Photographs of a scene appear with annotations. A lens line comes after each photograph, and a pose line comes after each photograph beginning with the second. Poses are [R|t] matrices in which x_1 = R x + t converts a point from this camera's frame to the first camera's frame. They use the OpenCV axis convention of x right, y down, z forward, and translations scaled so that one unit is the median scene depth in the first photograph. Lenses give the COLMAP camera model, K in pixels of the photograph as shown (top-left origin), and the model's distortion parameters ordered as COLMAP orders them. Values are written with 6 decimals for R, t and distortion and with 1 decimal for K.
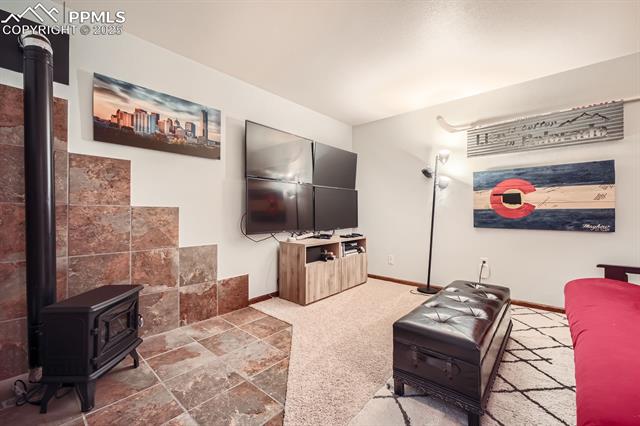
lens RADIAL K [[270.7, 0, 319.8], [0, 270.7, 213.5], [0, 0, 1]] dist [0.004561, -0.001649]
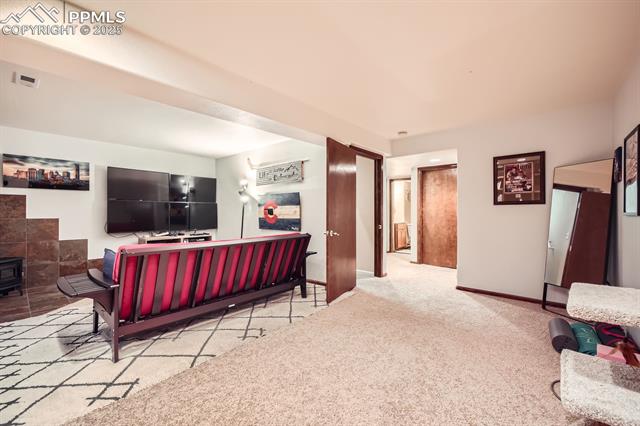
lens RADIAL K [[270.7, 0, 317.9], [0, 270.7, 213.8], [0, 0, 1]] dist [0.004561, -0.001649]
pose [[0.999859, -0.001320, 0.016763, 1.179549], [0.001302, 0.999999, 0.001107, -0.052784], [-0.016764, -0.001085, 0.999859, -0.850278]]
